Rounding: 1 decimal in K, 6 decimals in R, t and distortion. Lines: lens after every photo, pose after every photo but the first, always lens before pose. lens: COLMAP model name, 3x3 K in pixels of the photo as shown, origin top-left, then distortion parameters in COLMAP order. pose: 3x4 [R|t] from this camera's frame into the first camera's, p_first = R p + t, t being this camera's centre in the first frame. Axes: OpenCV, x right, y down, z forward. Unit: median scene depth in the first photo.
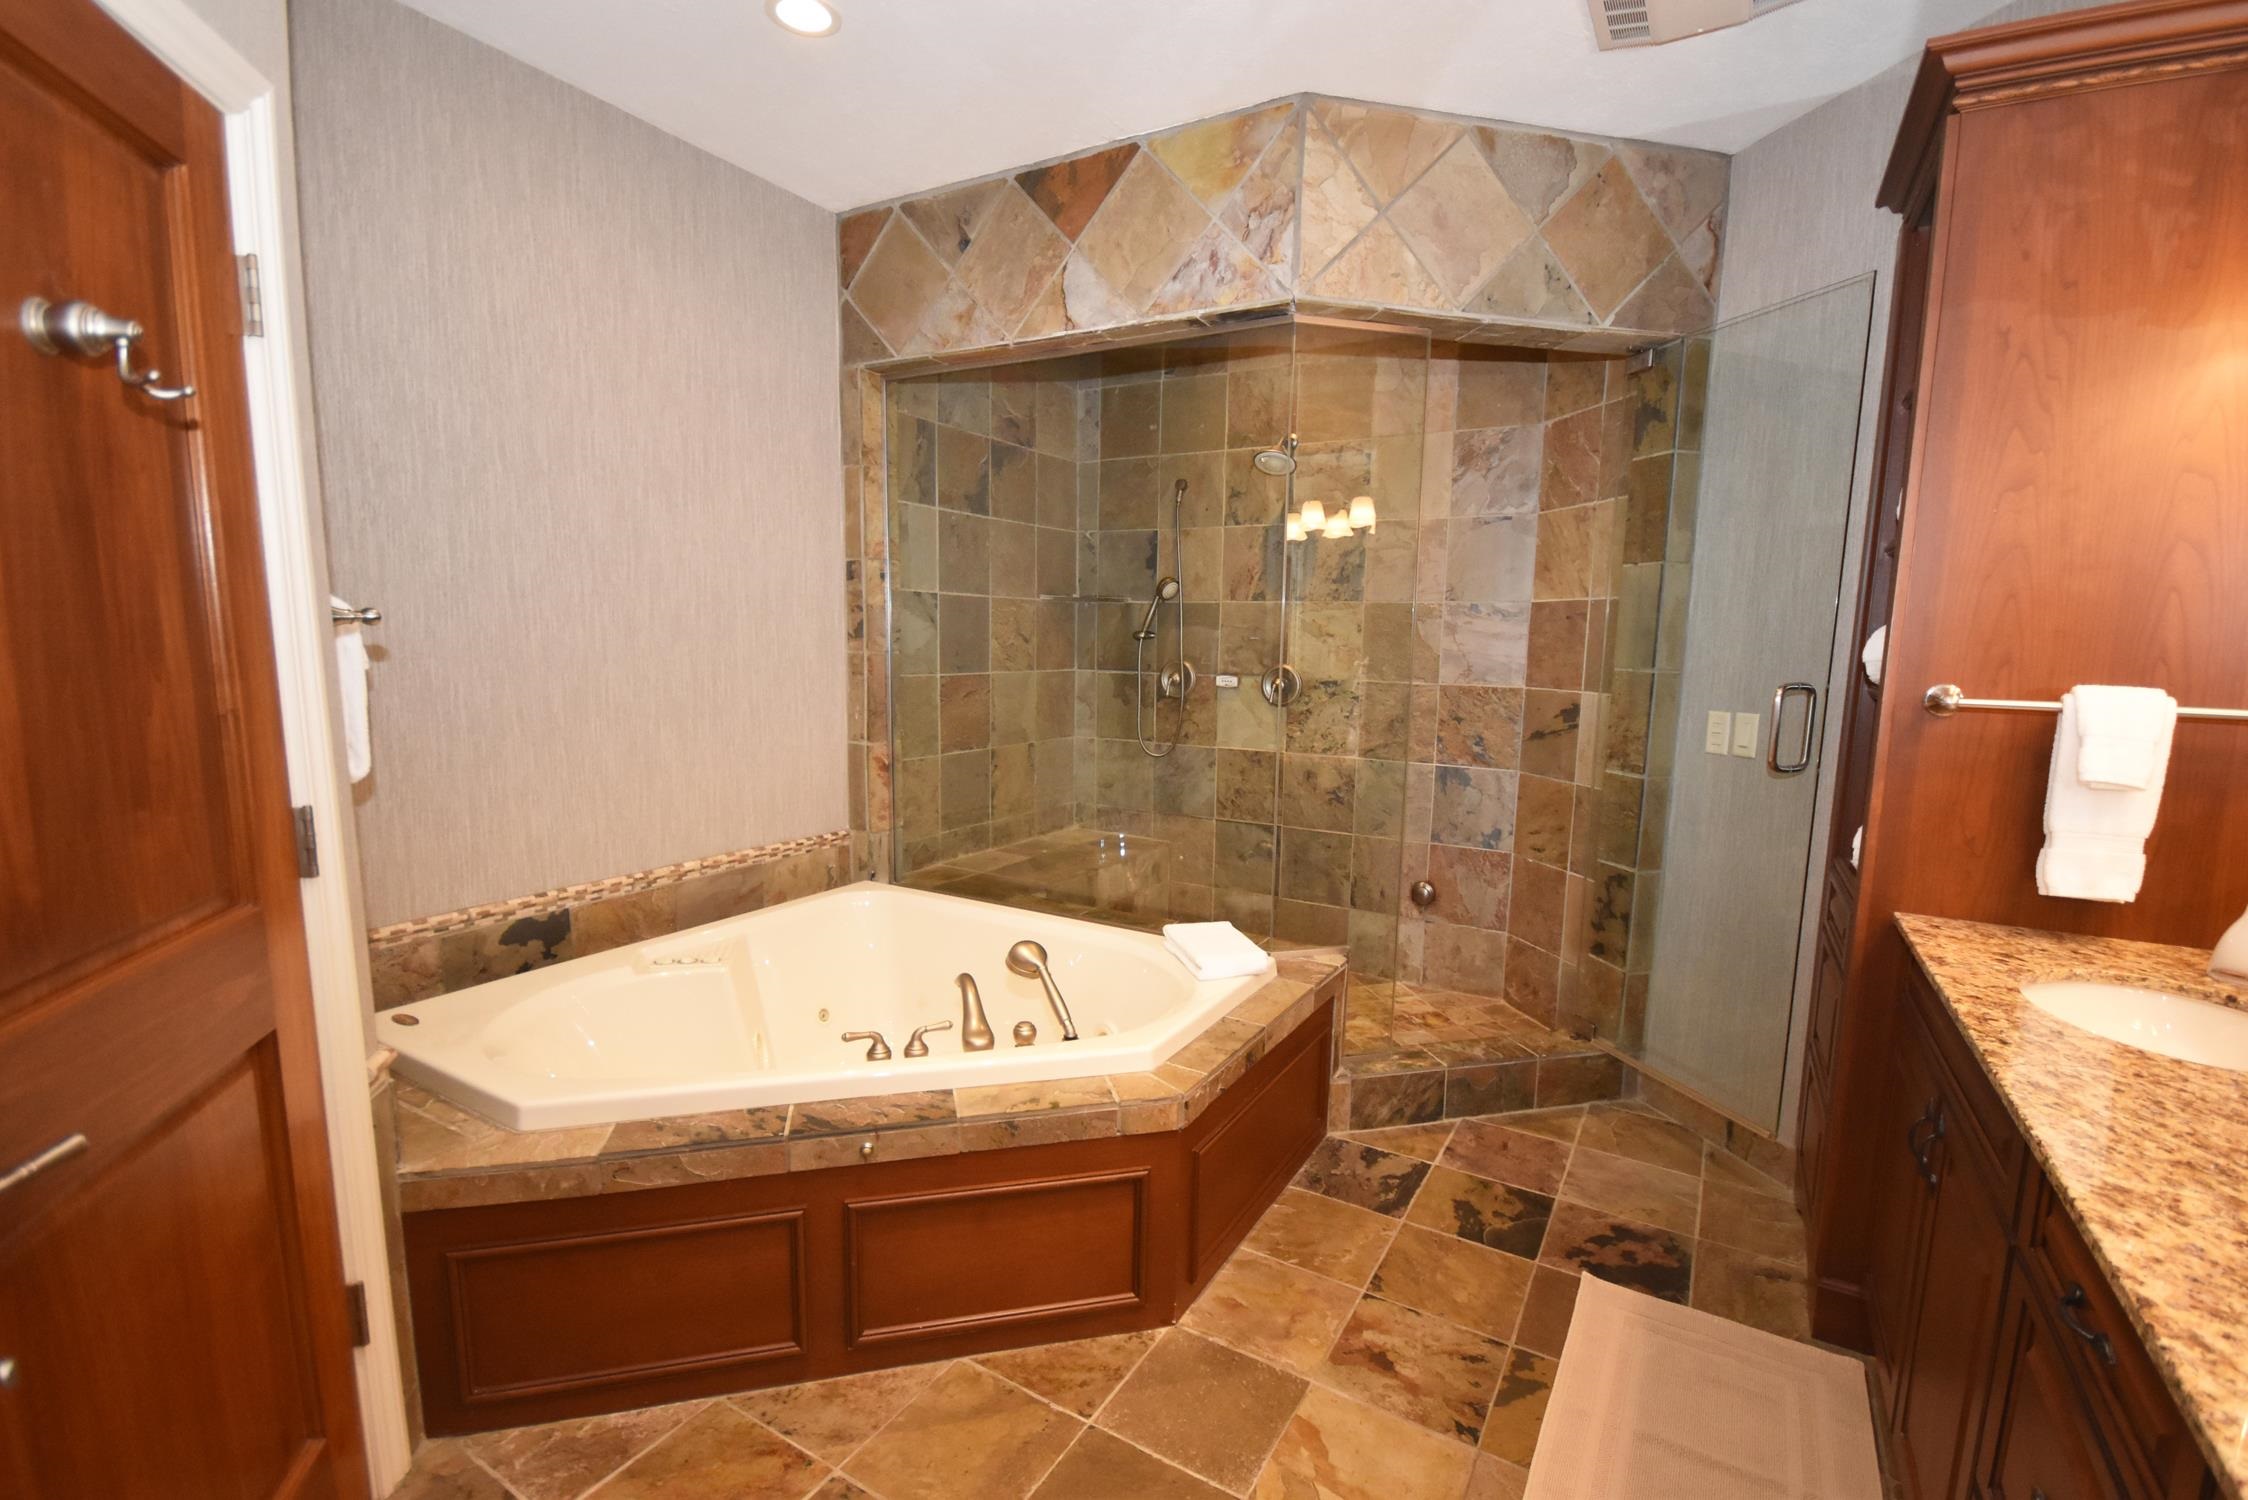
lens RADIAL K [[992.9, 0, 1140.6], [0, 992.9, 771.9], [0, 0, 1]] dist [0.007435, -0.006617]
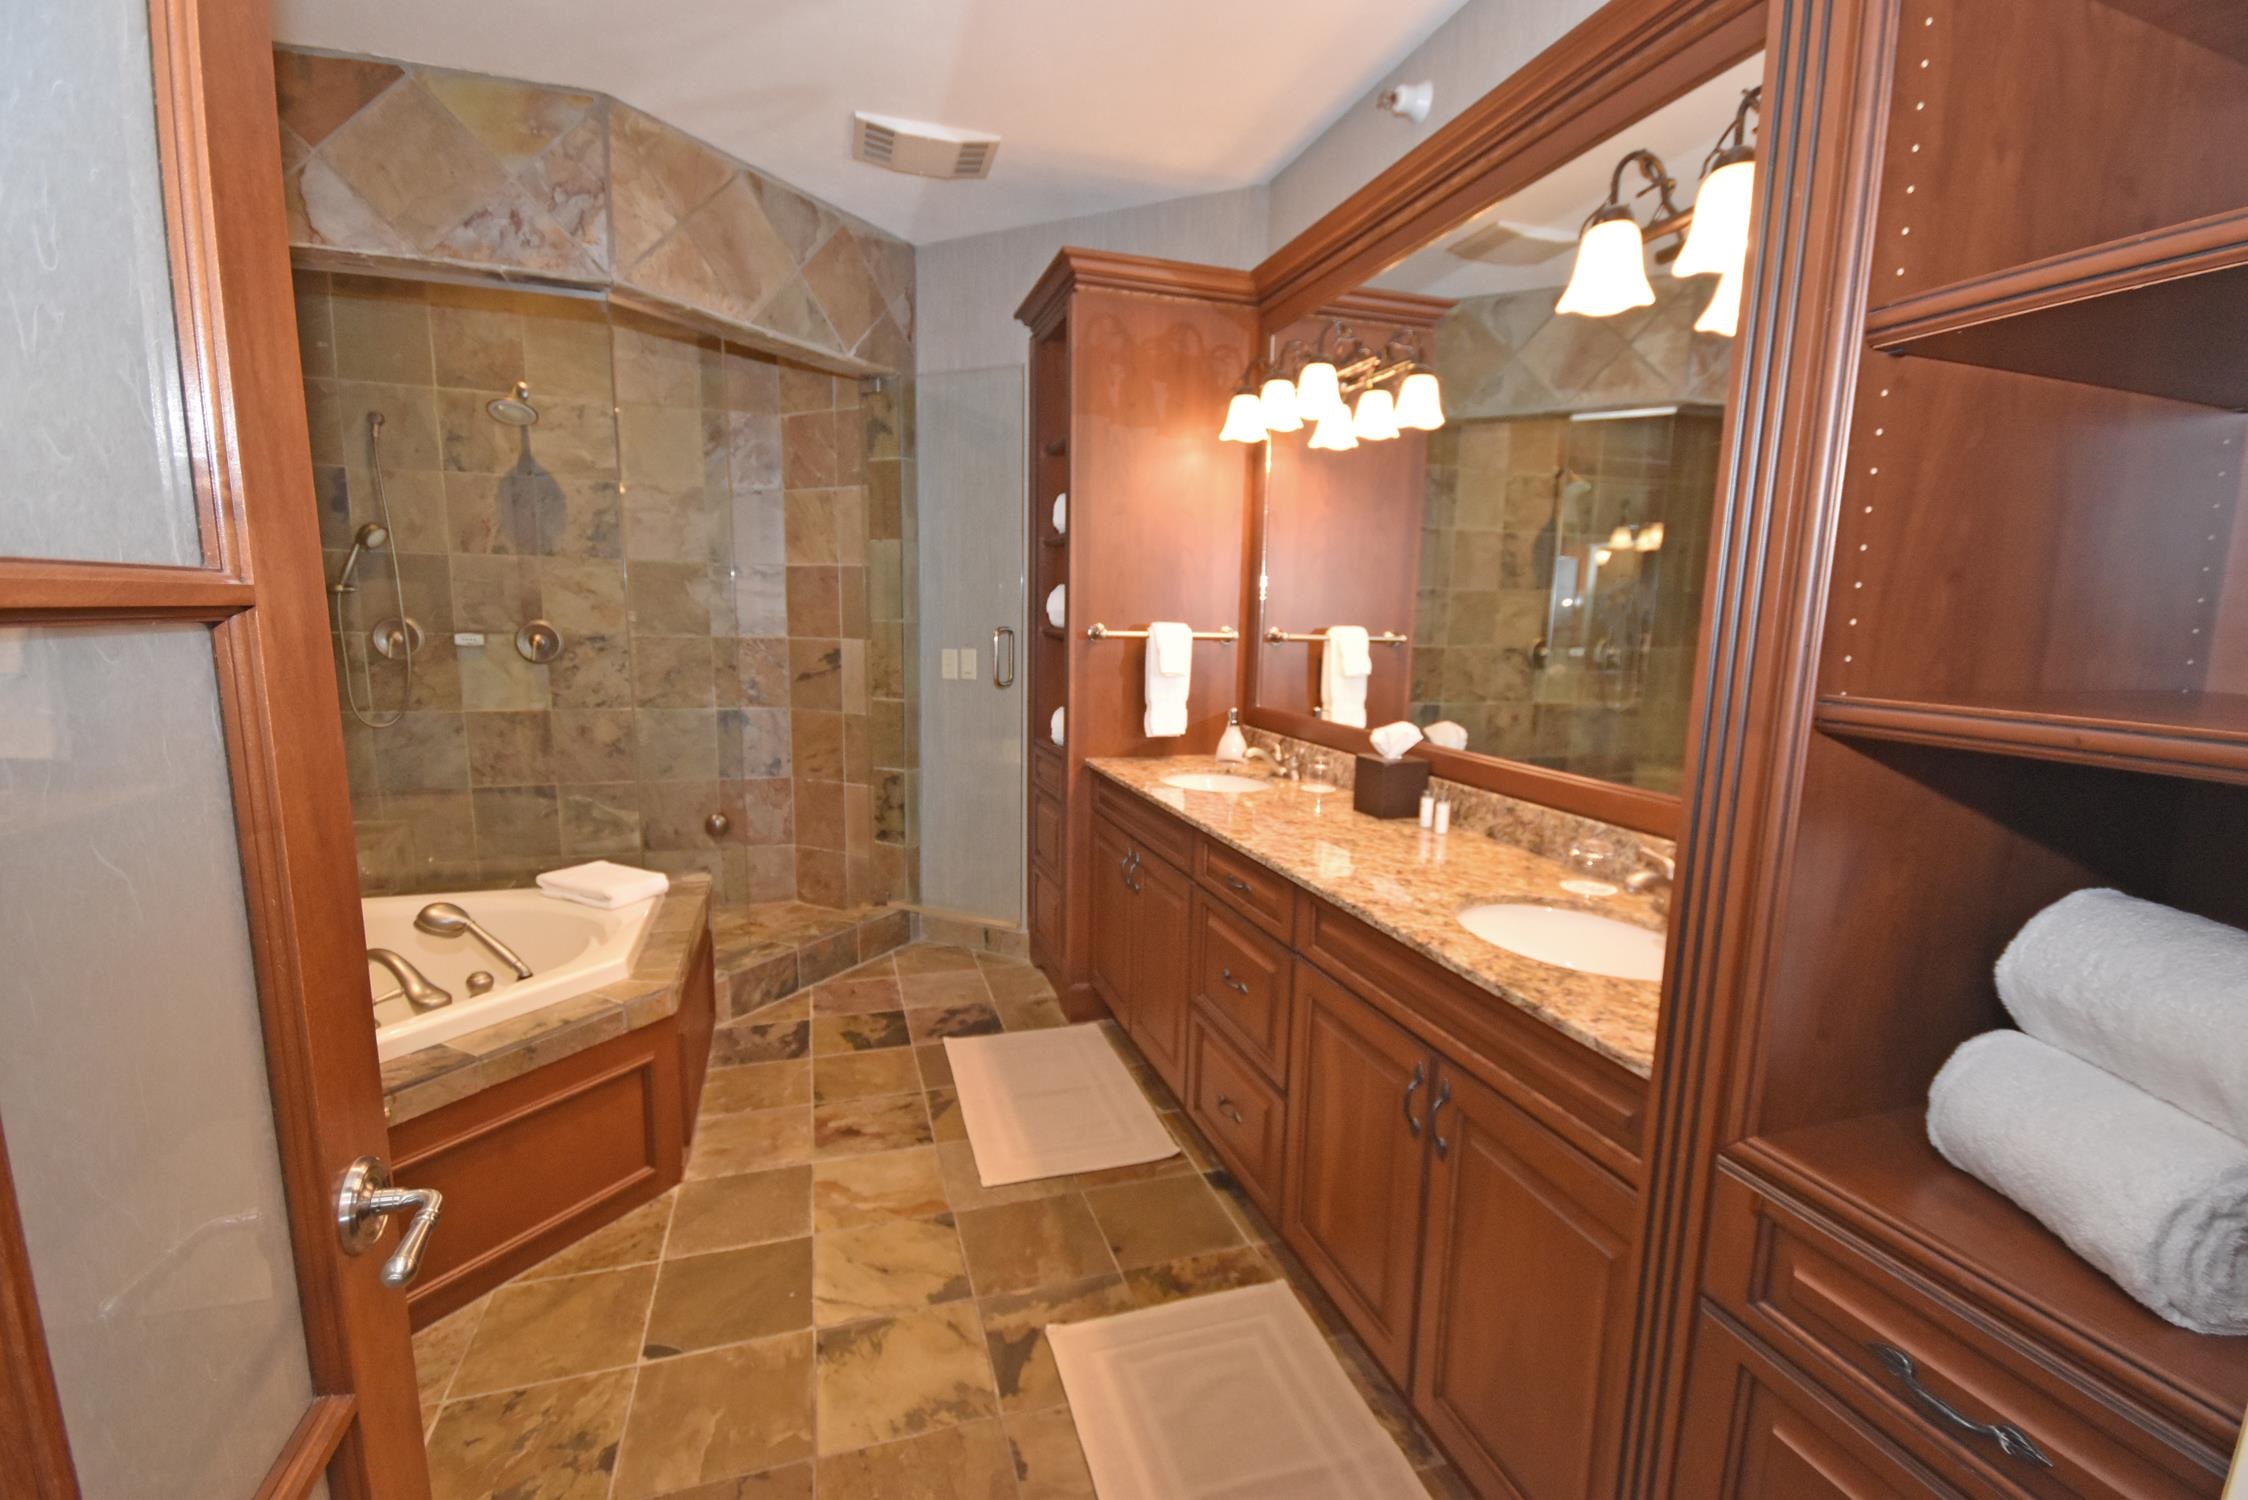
lens RADIAL K [[992.9, 0, 1140.6], [0, 992.9, 771.9], [0, 0, 1]] dist [0.007435, -0.006617]
pose [[0.657484, -0.122322, 0.743473, -0.309593], [0.093586, 0.992351, 0.080507, 0.024045], [-0.747634, 0.016646, 0.663902, -0.138696]]
